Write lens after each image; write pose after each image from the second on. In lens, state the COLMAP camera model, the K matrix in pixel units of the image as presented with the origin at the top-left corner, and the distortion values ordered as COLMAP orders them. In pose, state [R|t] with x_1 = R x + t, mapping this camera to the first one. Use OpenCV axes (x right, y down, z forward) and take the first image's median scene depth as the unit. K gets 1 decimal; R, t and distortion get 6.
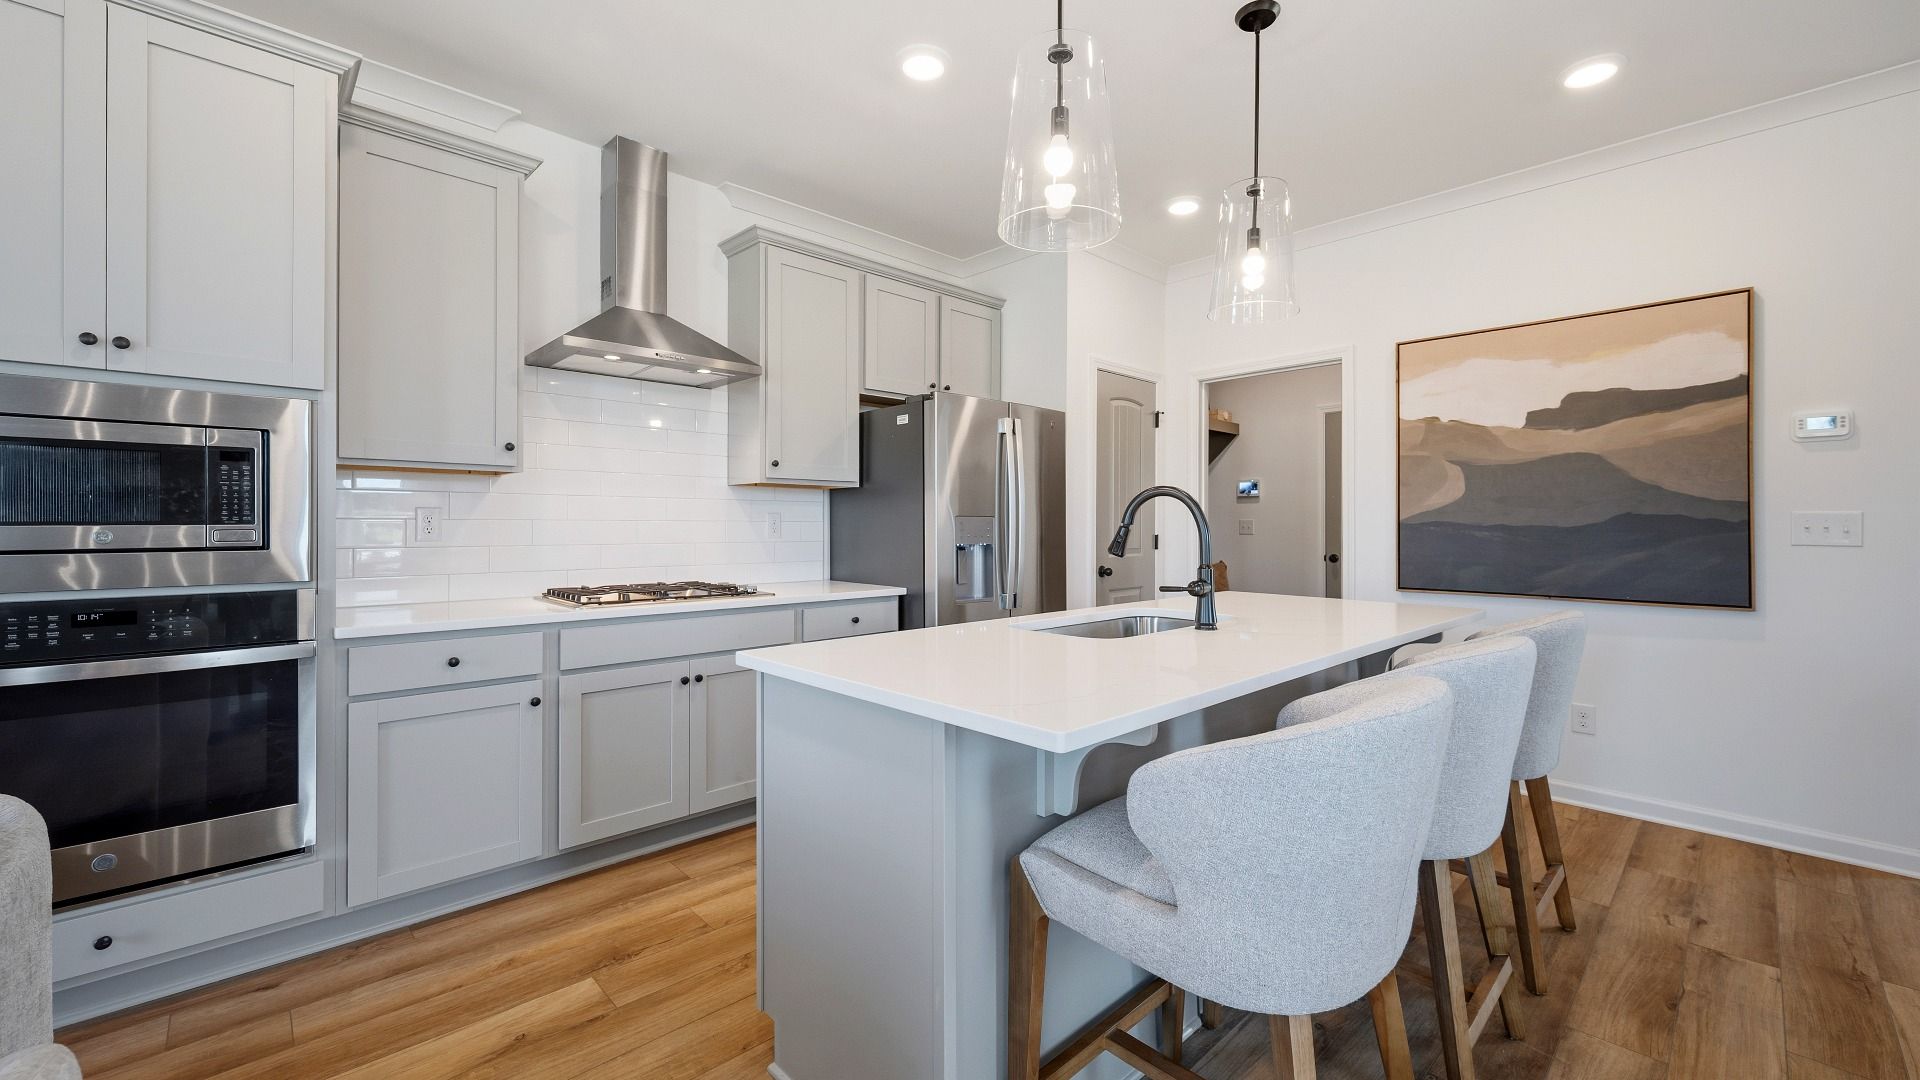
lens RADIAL K [[768.0, 0, 972.1], [0, 768.0, 520.9], [0, 0, 1]] dist [-0.002722, 0.001262]
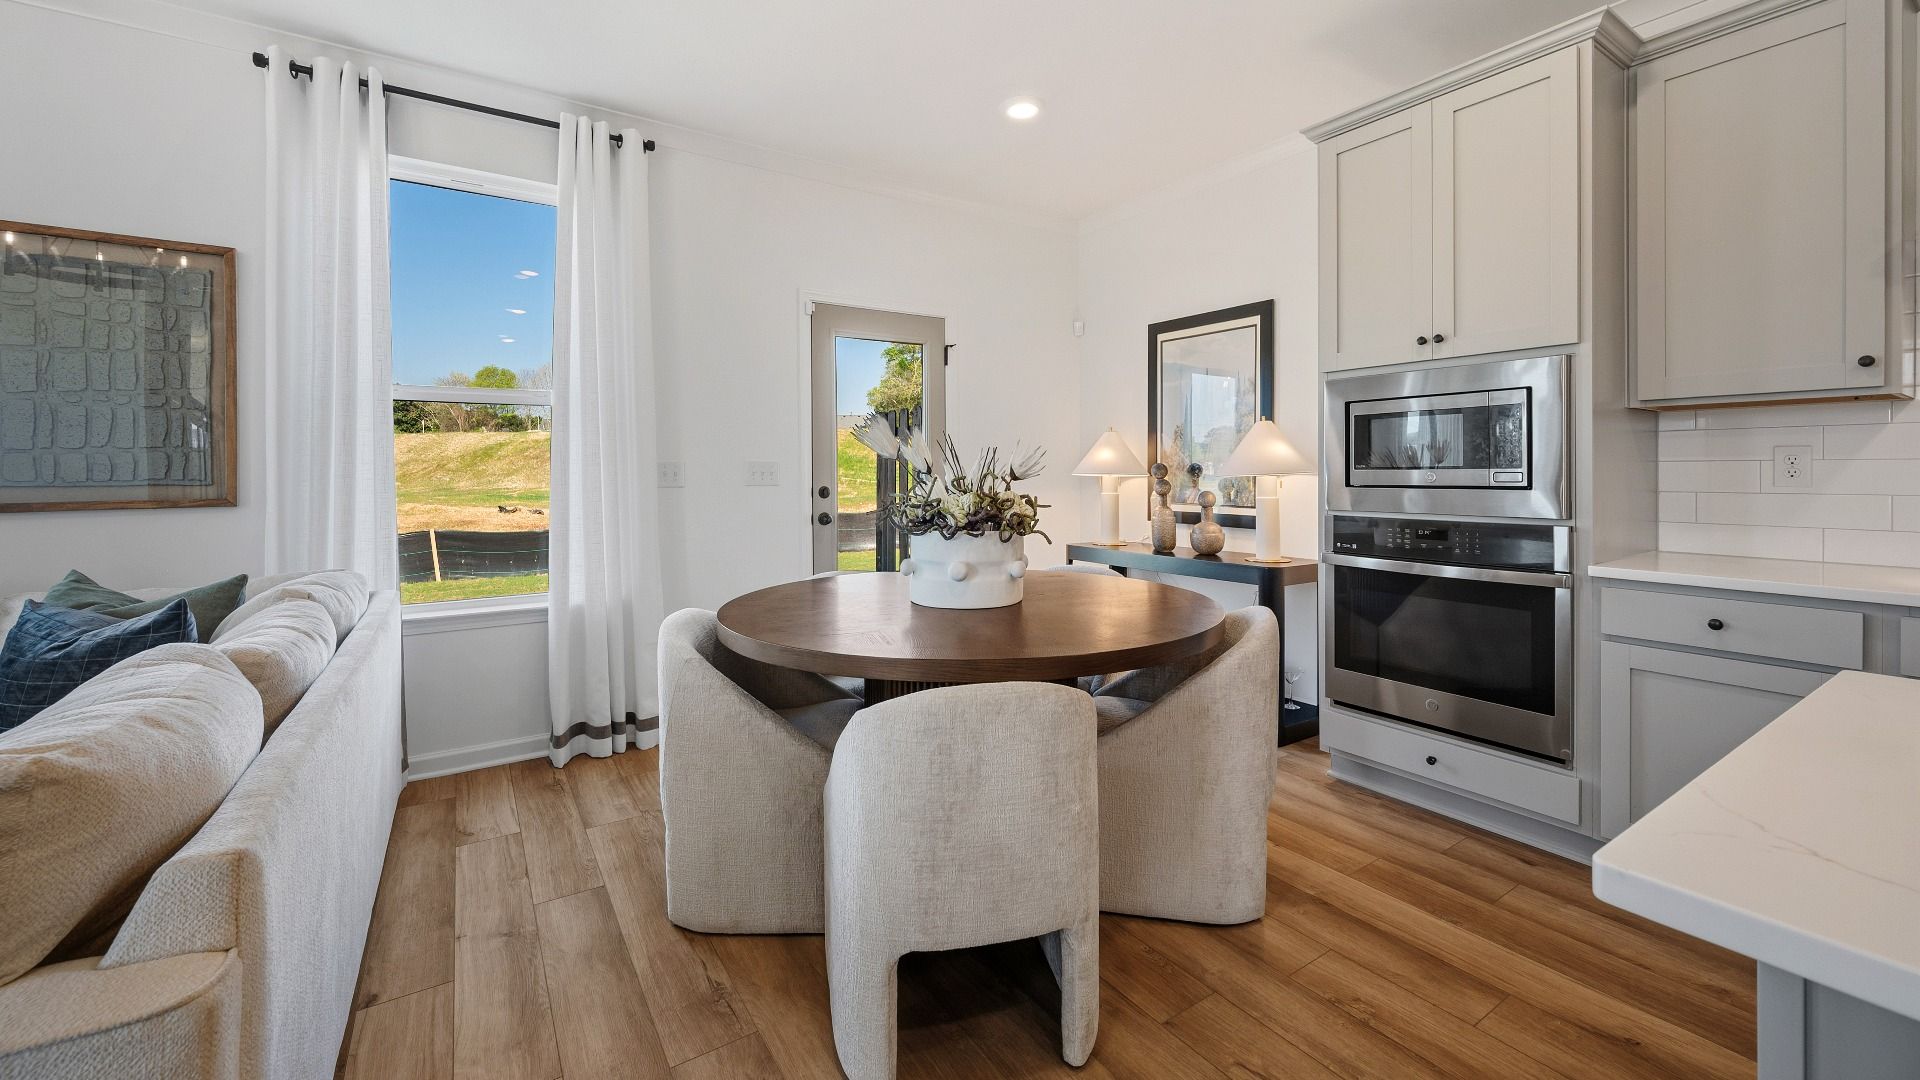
lens RADIAL K [[768.0, 0, 968.1], [0, 768.0, 477.6], [0, 0, 1]] dist [-0.002722, 0.001262]
pose [[-0.181841, 0.007828, -0.983297, 0.399802], [0.009514, 0.999936, 0.006201, 0.004149], [0.983282, -0.008228, -0.181903, 0.385545]]
